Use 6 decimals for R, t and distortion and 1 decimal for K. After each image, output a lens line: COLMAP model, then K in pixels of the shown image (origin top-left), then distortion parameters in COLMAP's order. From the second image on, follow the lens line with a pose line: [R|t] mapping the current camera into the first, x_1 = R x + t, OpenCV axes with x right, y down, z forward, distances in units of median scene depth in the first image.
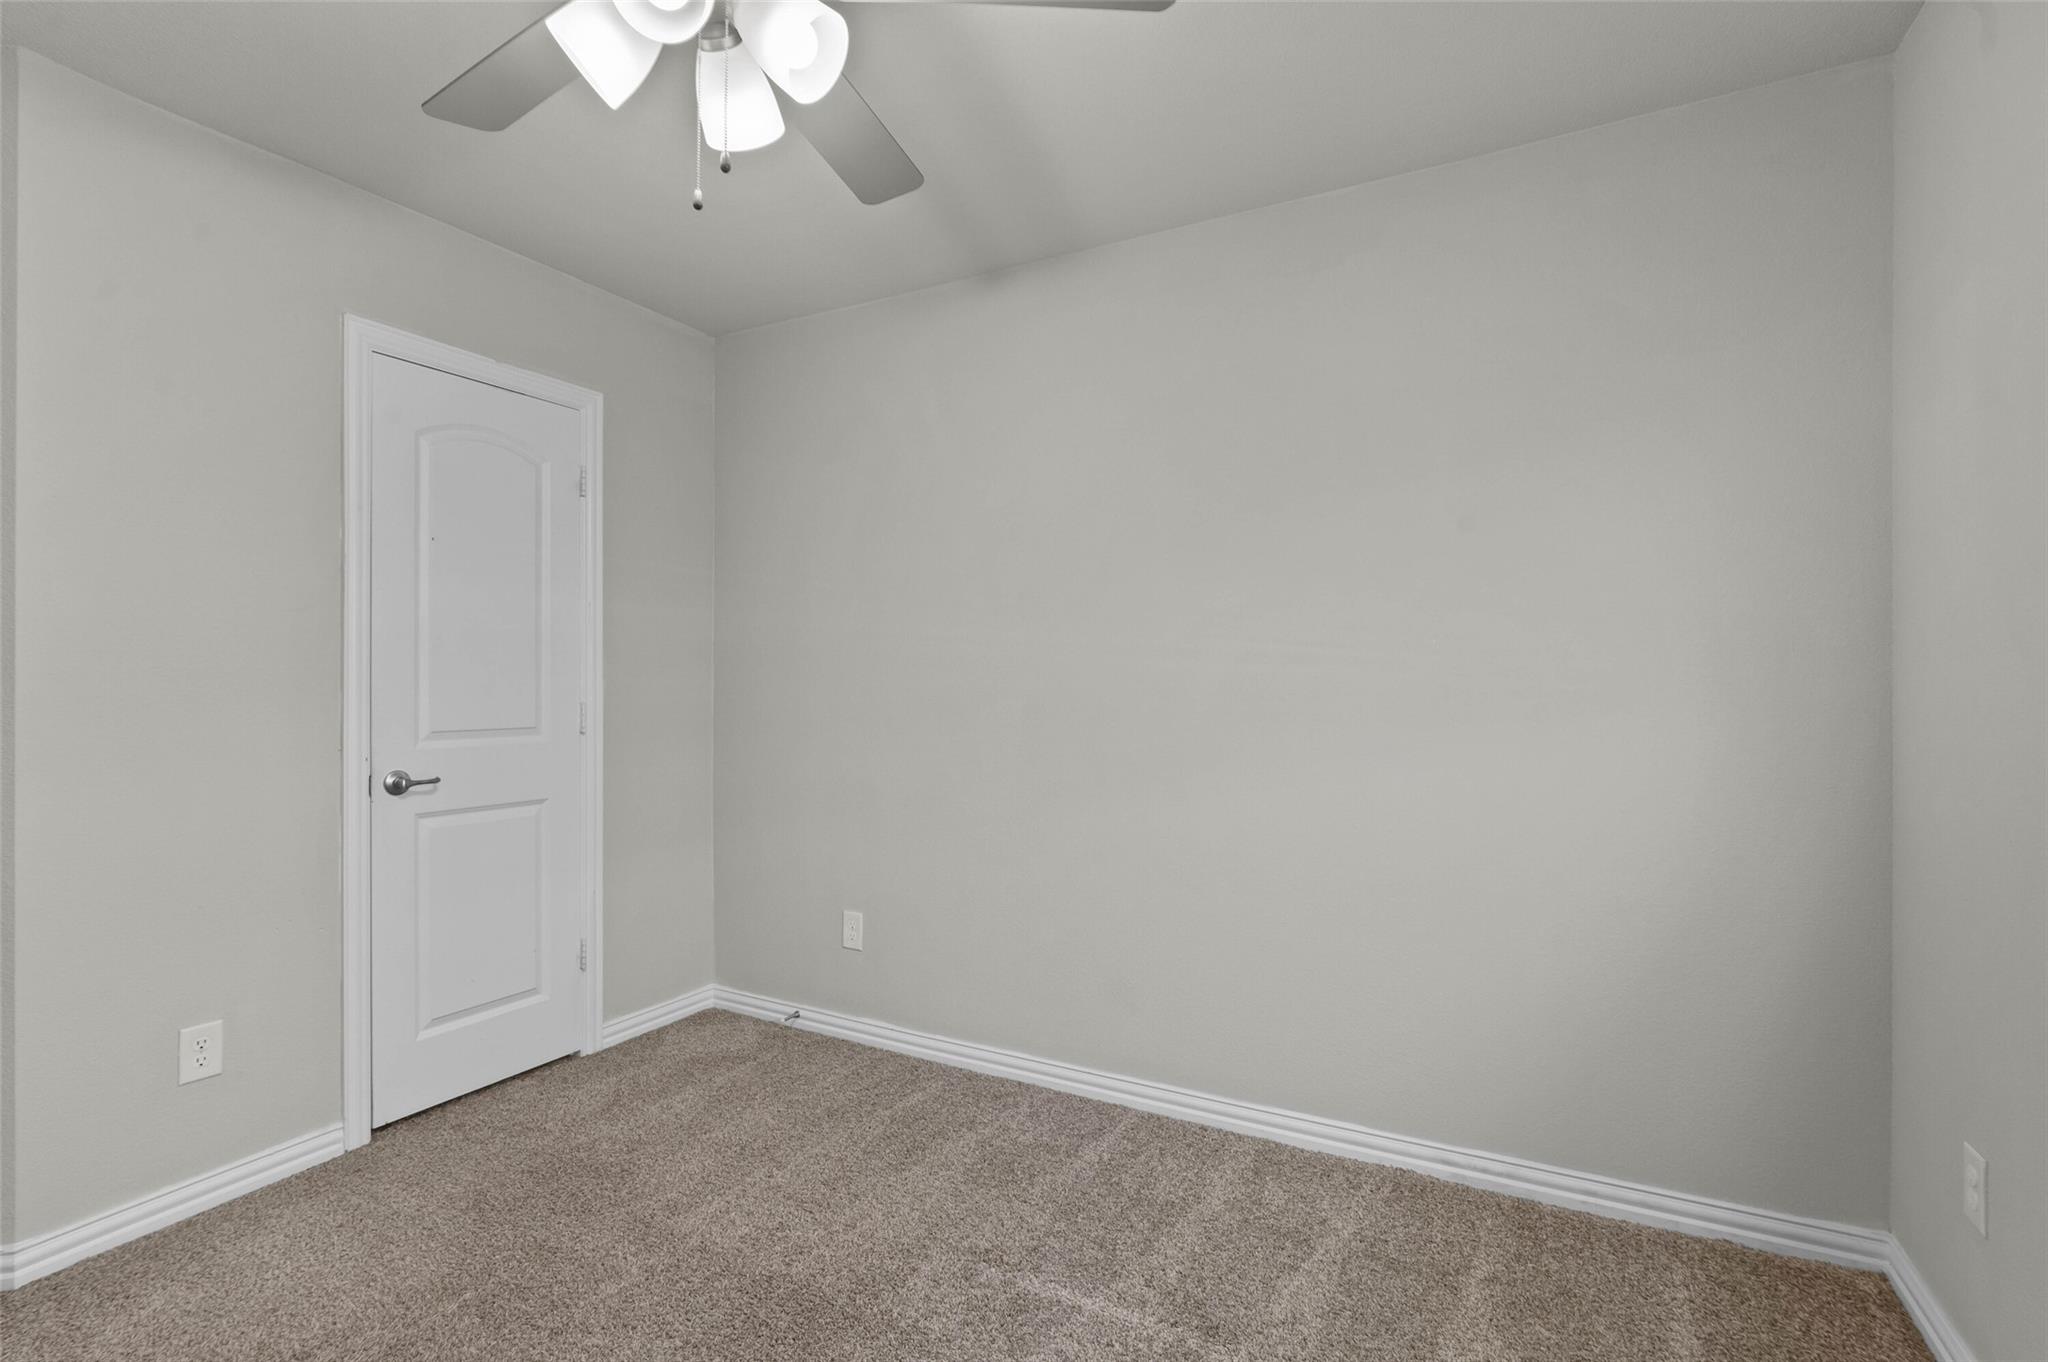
lens RADIAL K [[941.6, 0, 1026.3], [0, 941.6, 676.7], [0, 0, 1]] dist [-0.005020, -0.000491]
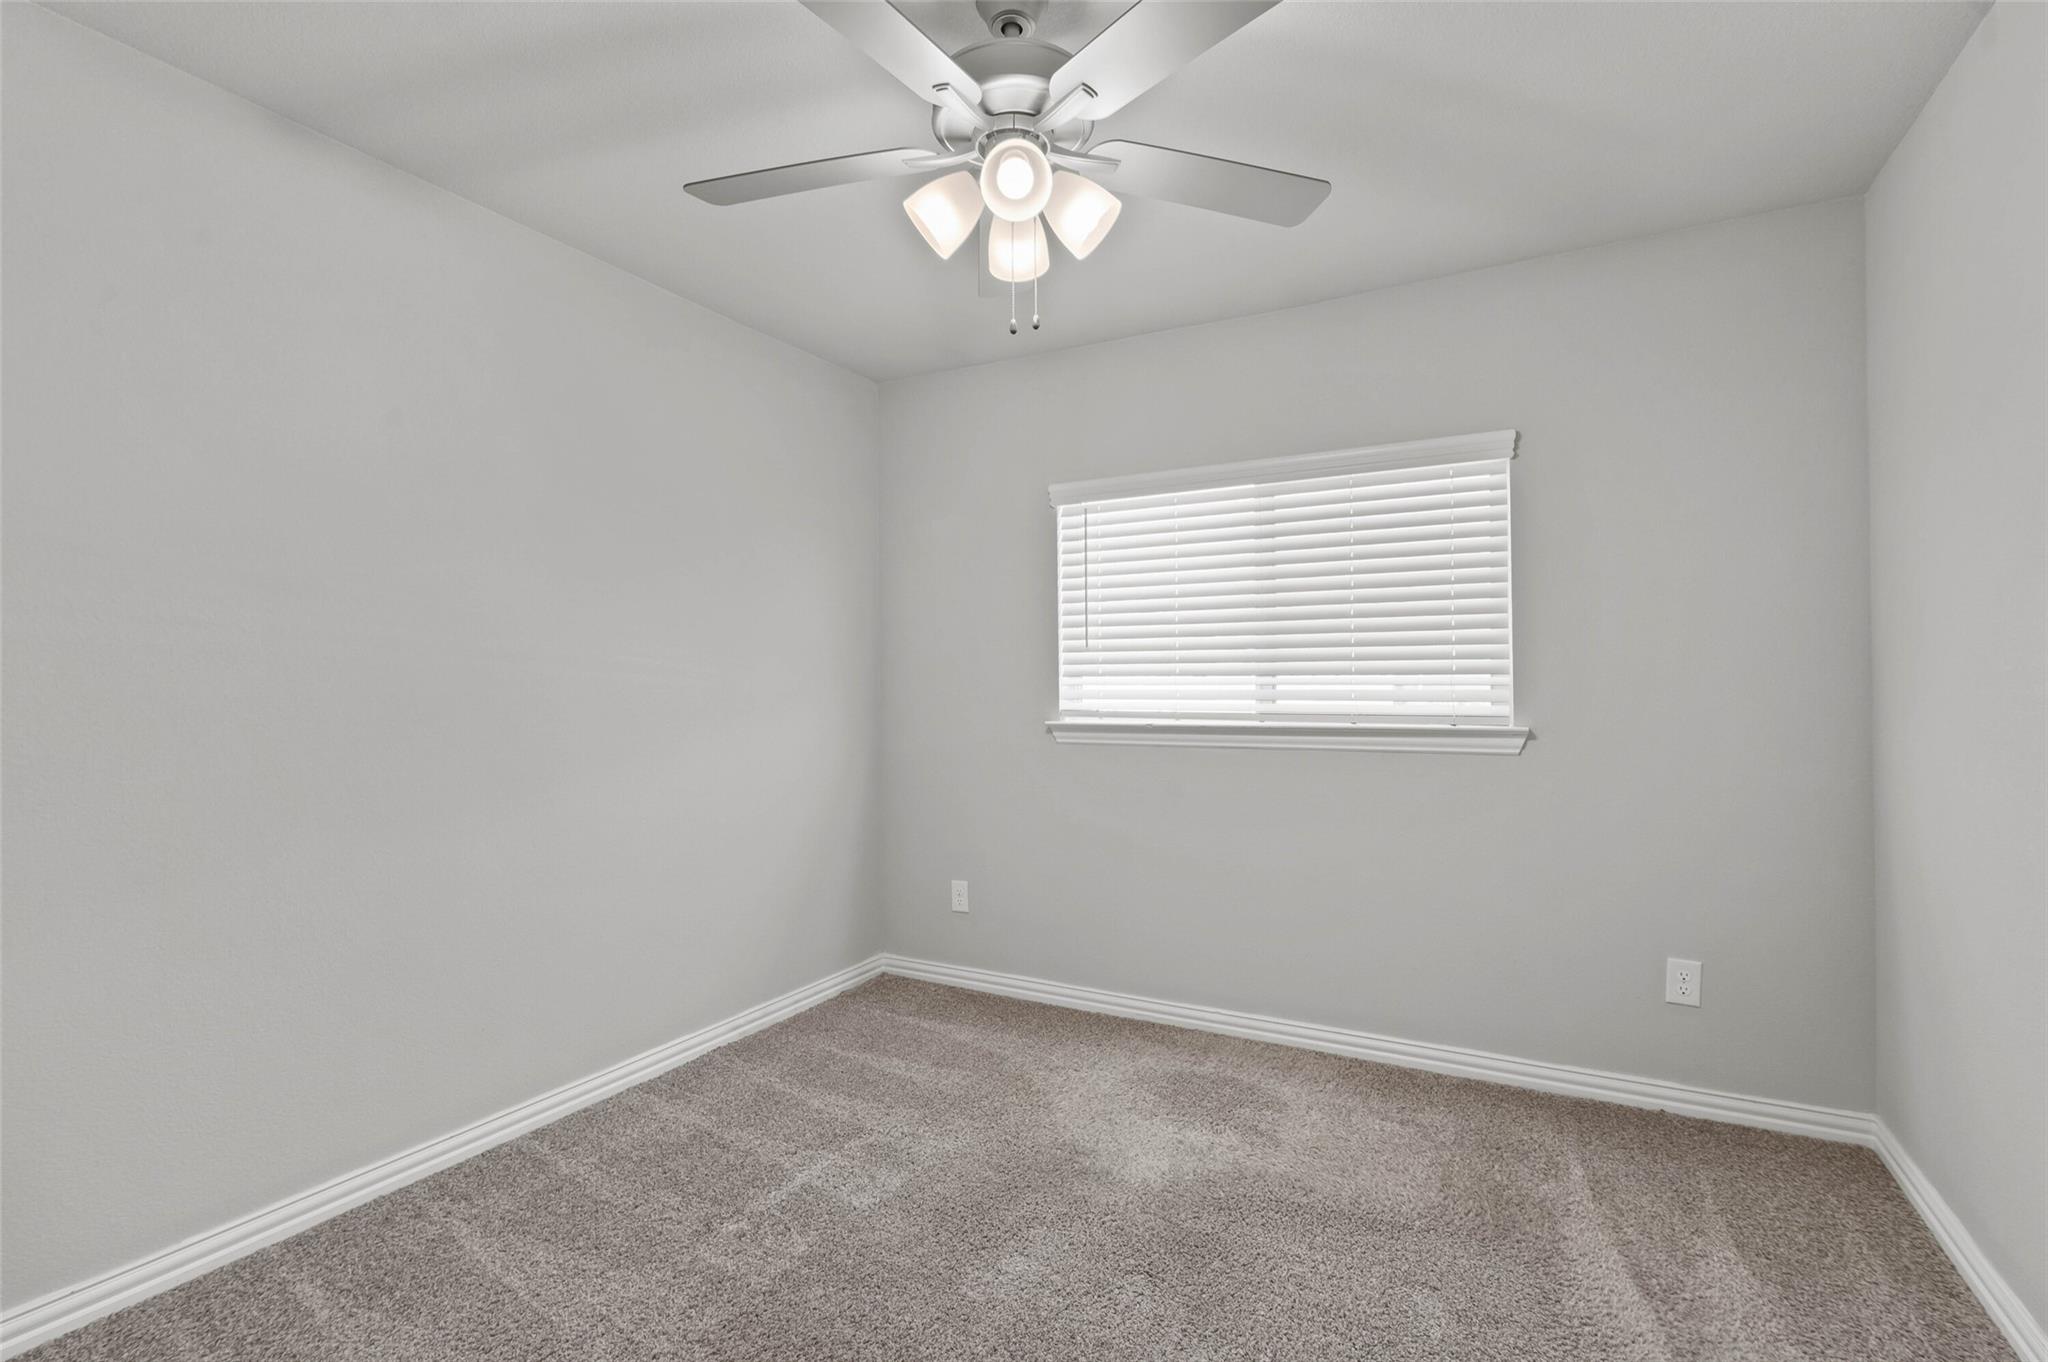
lens RADIAL K [[941.6, 0, 1025.7], [0, 941.6, 680.6], [0, 0, 1]] dist [-0.005020, -0.000491]
pose [[0.008081, 0.004224, 0.999958, -0.944095], [0.001444, 0.999990, -0.004235, 0.002322], [-0.999966, 0.001478, 0.008075, 0.541562]]
